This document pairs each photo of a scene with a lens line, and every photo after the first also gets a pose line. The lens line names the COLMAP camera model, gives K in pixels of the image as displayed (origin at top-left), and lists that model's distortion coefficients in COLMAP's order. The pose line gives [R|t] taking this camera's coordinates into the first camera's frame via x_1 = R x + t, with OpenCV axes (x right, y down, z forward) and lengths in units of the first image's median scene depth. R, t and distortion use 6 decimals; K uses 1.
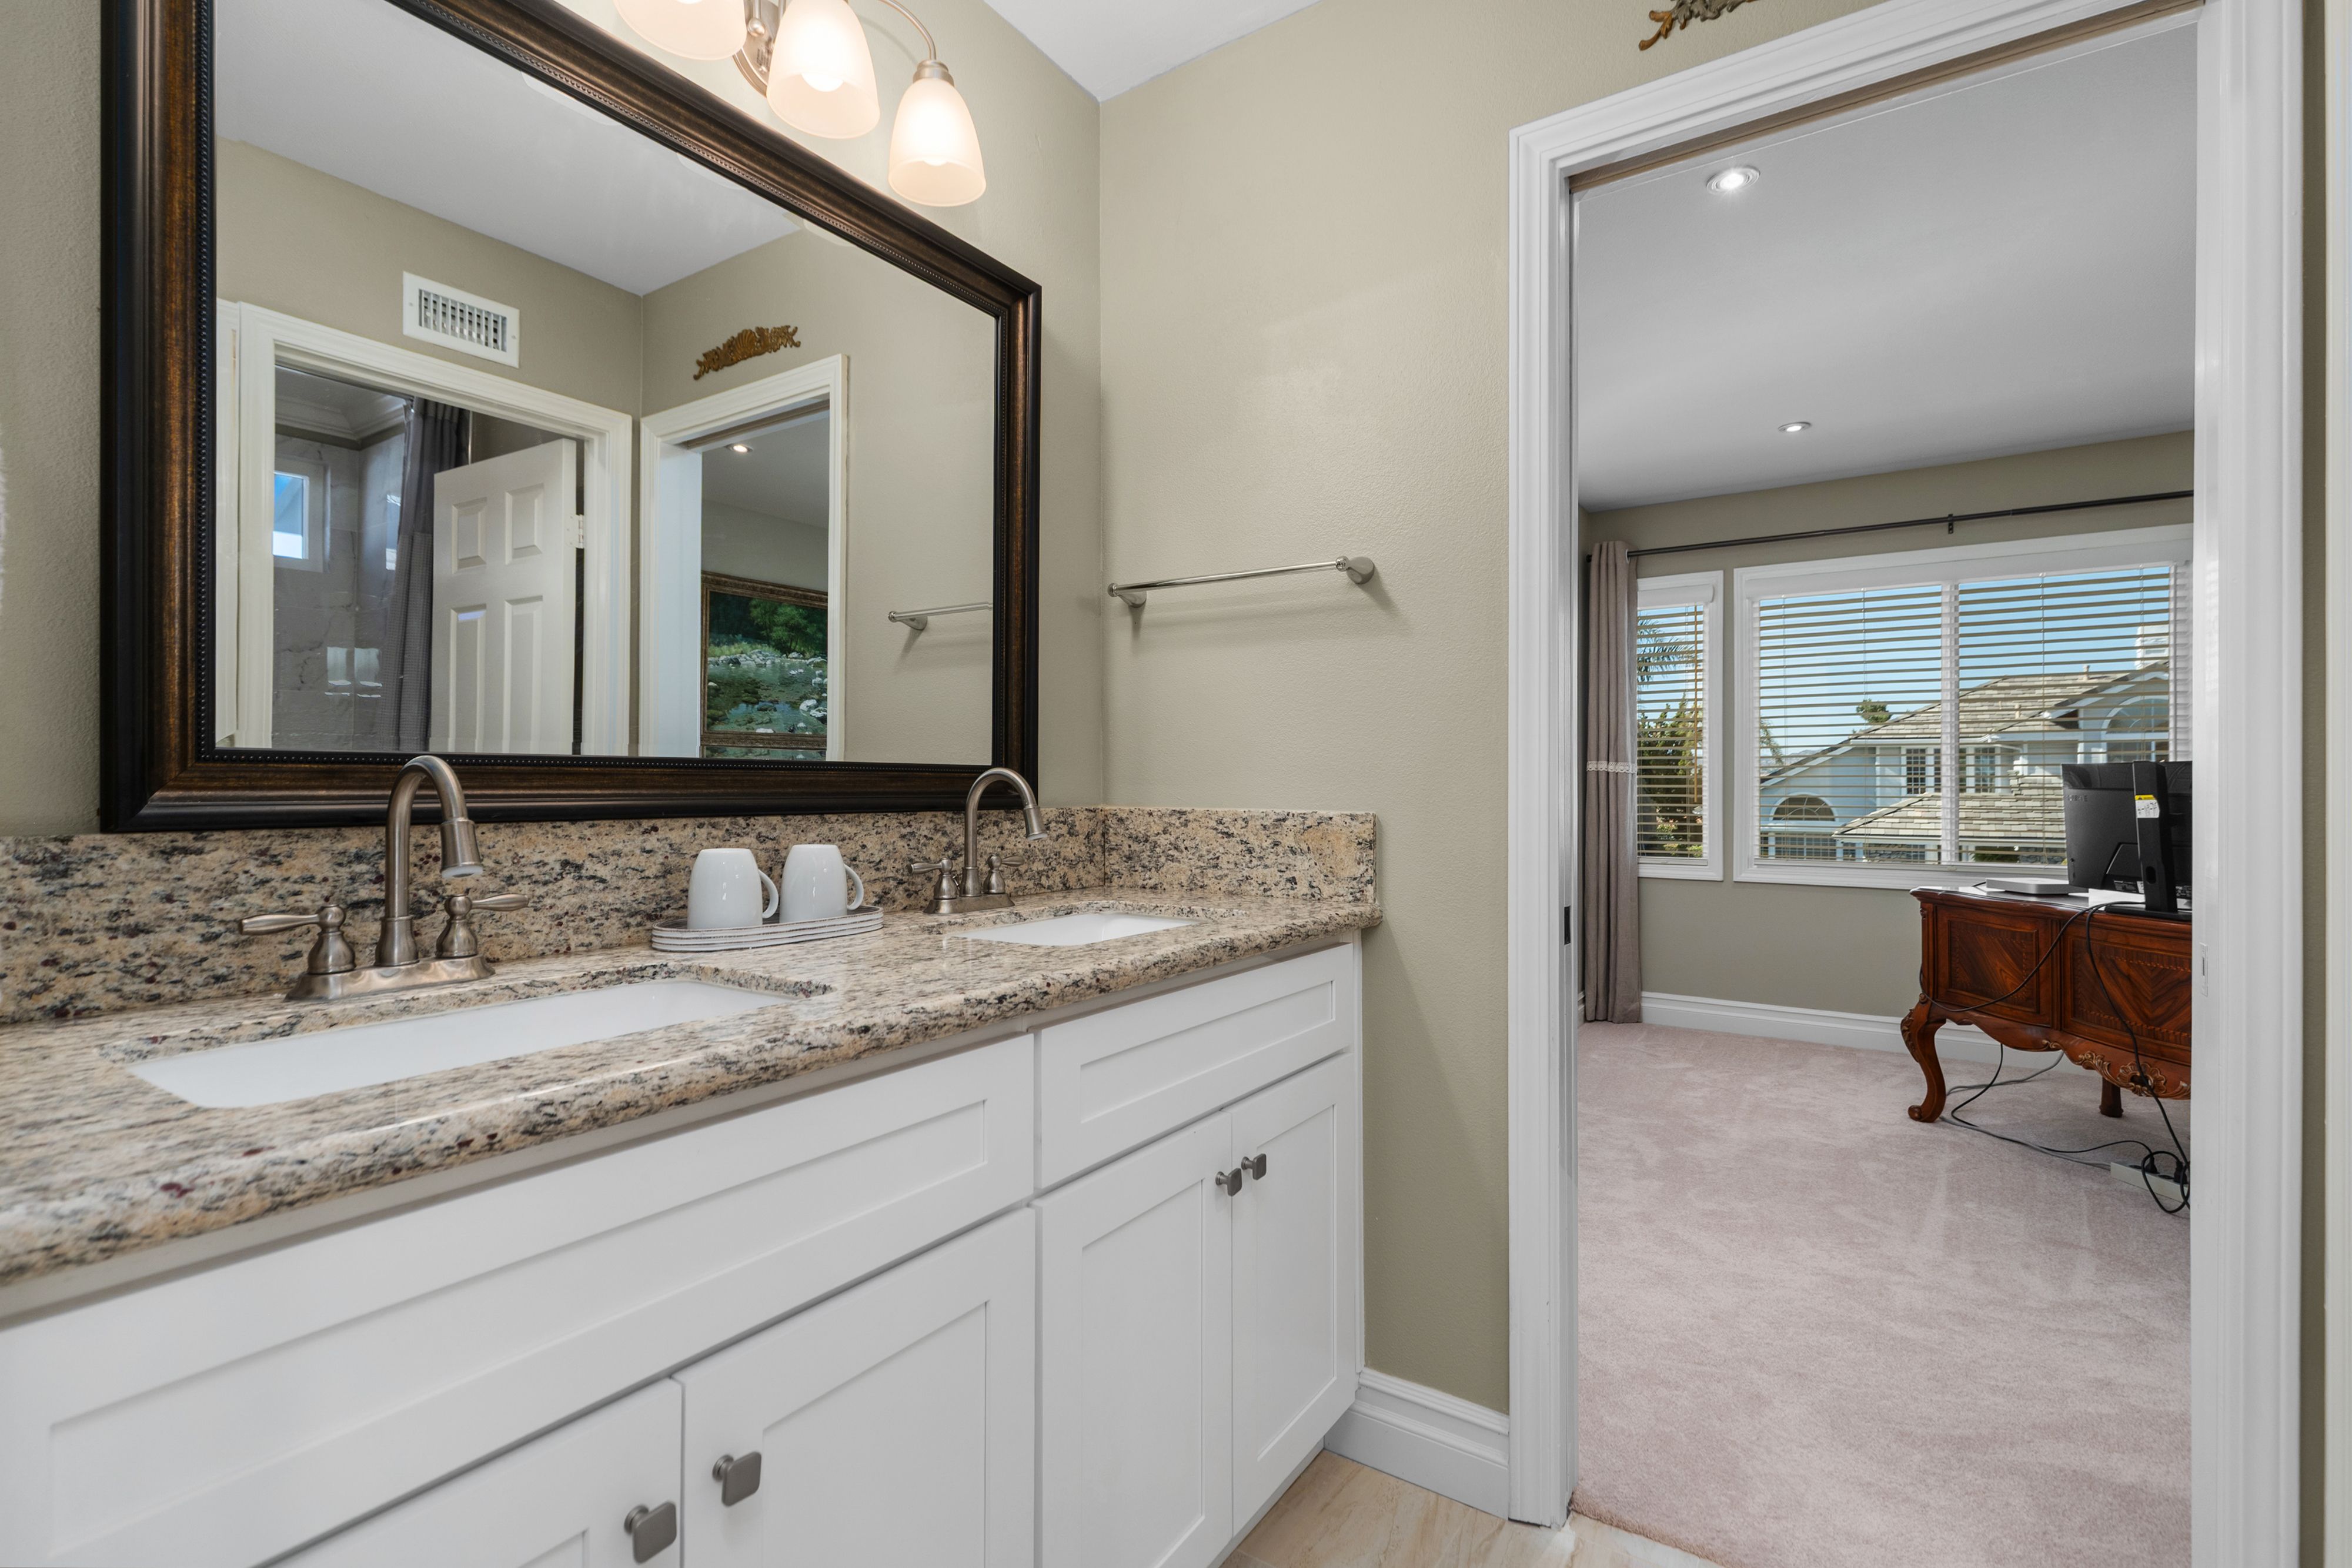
lens RADIAL K [[1058.0, 0, 1174.0], [0, 1058.0, 778.5], [0, 0, 1]] dist [0.003879, 0.000396]
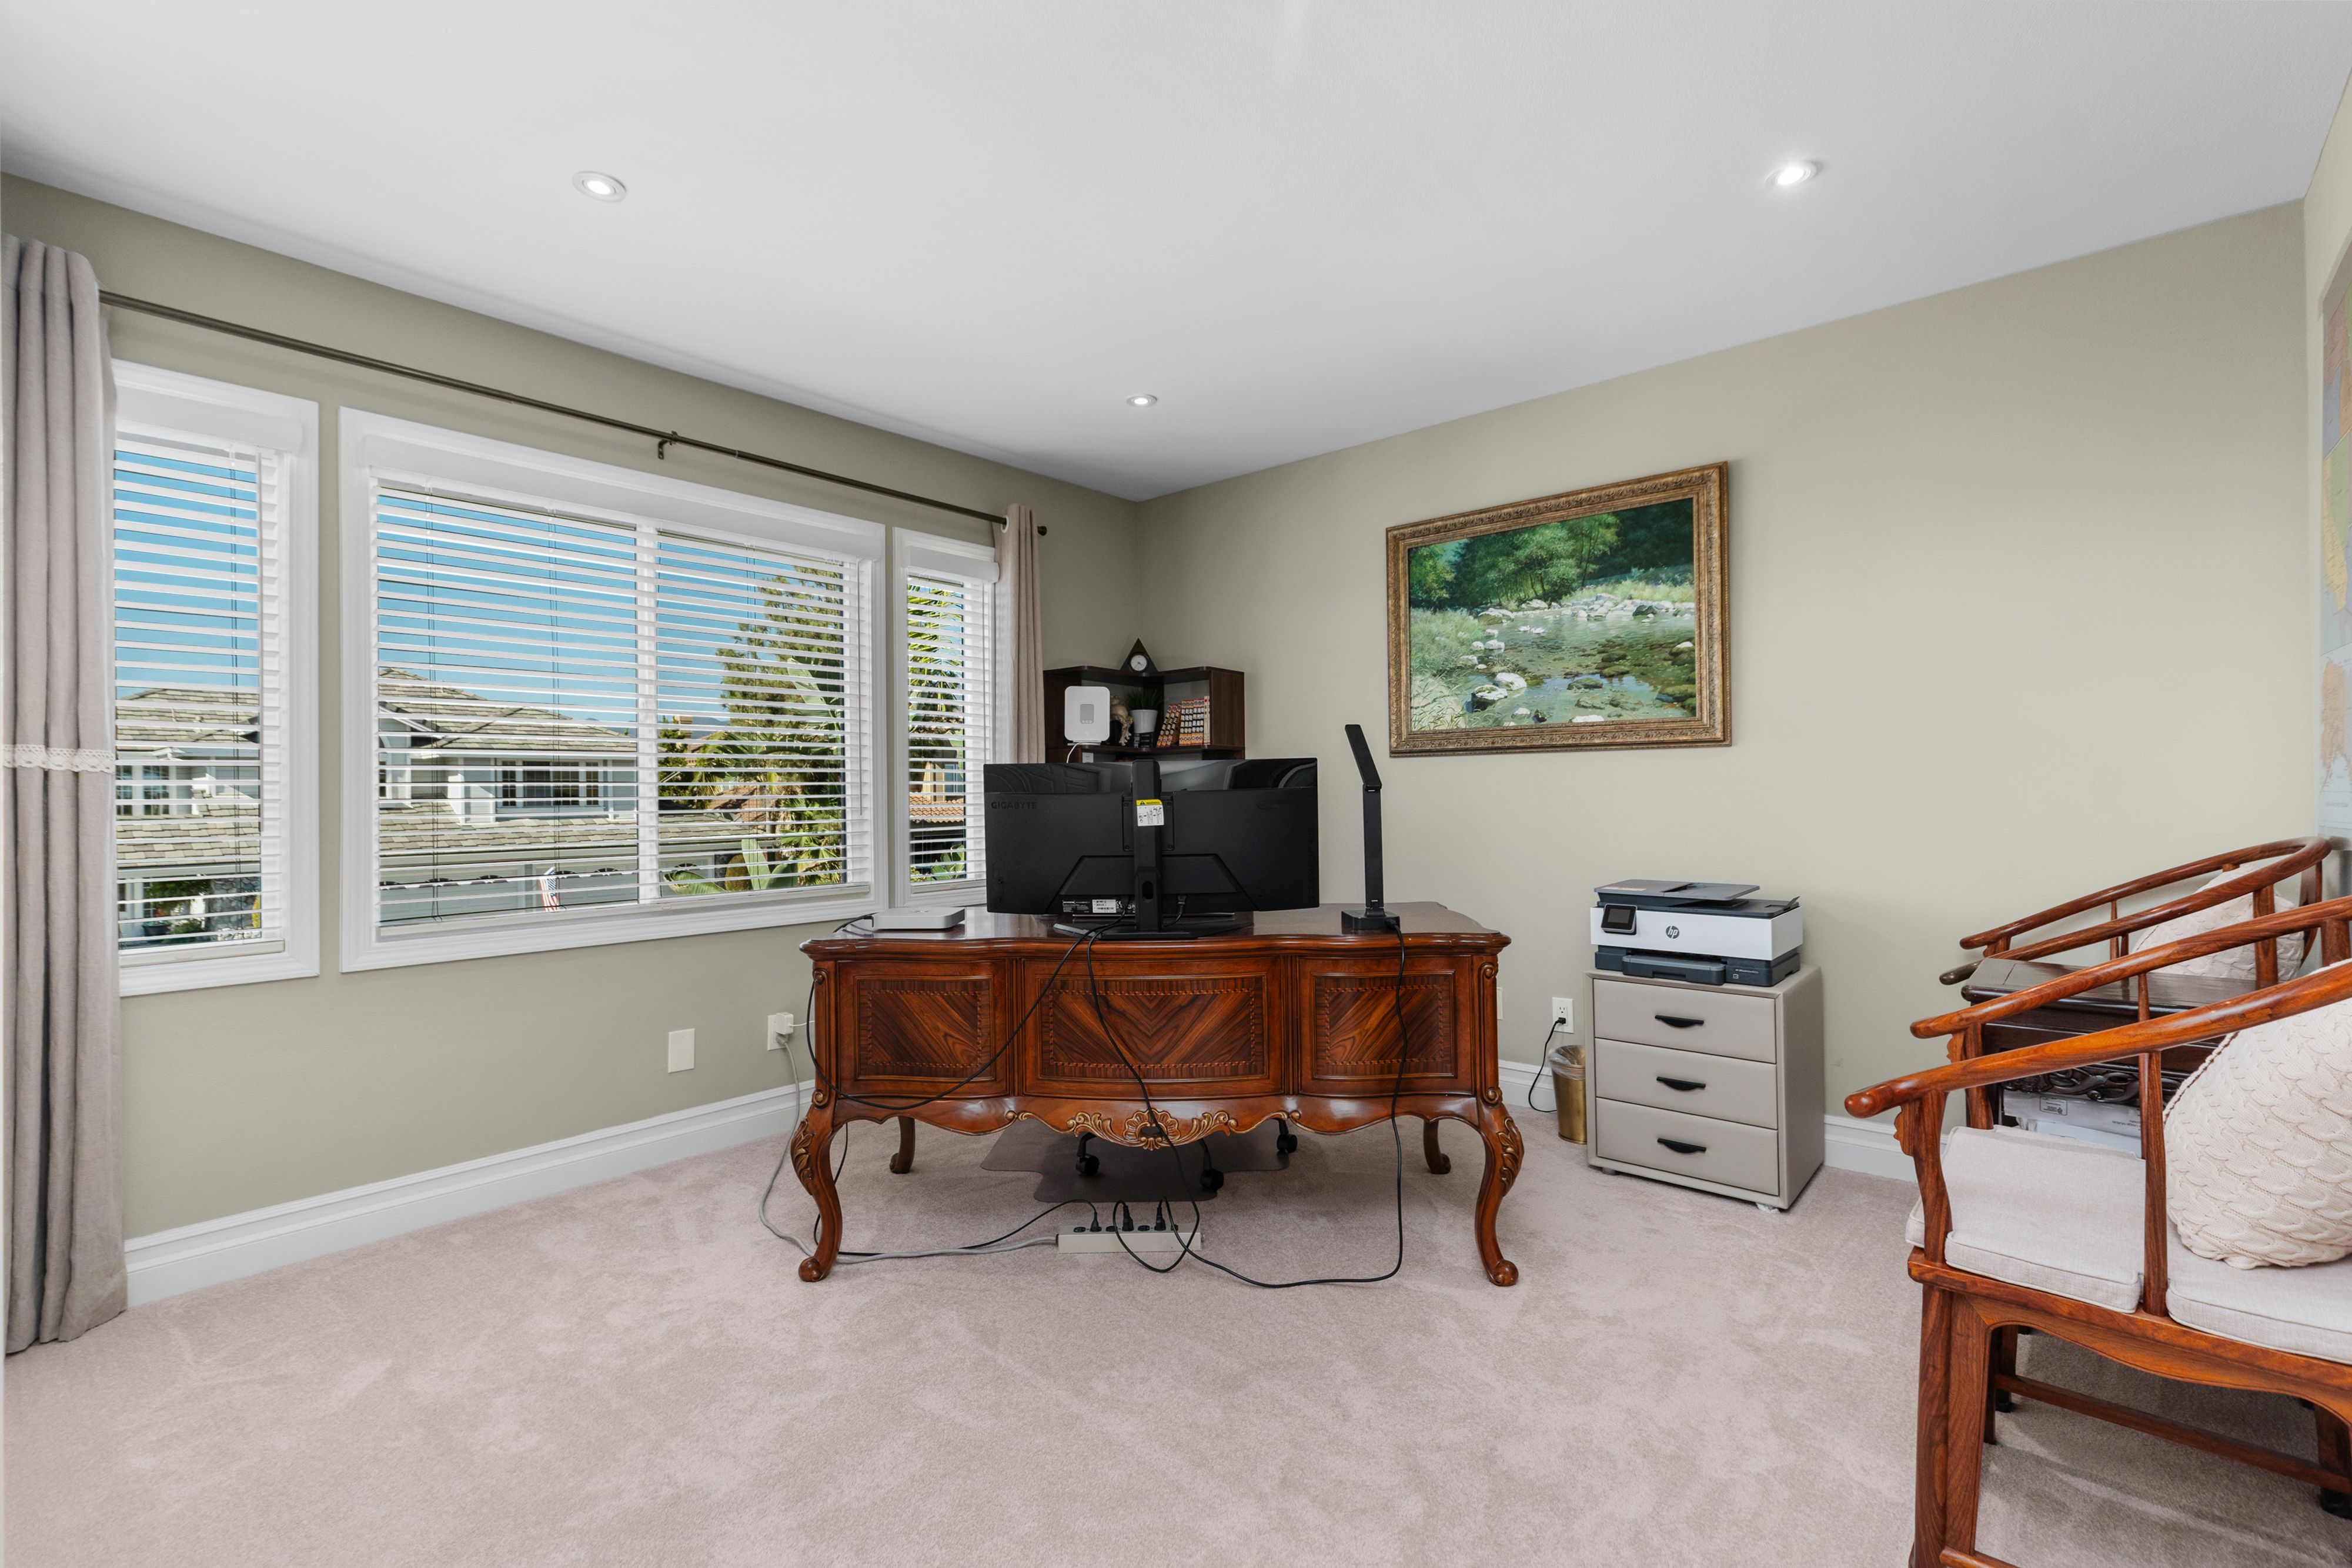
lens RADIAL K [[1058.0, 0, 1169.4], [0, 1058.0, 784.8], [0, 0, 1]] dist [0.003879, 0.000396]
pose [[0.125548, 0.005943, 0.992070, 0.049501], [0.006320, 0.999957, -0.006790, 0.008240], [-0.992067, 0.007122, 0.125505, 0.700486]]
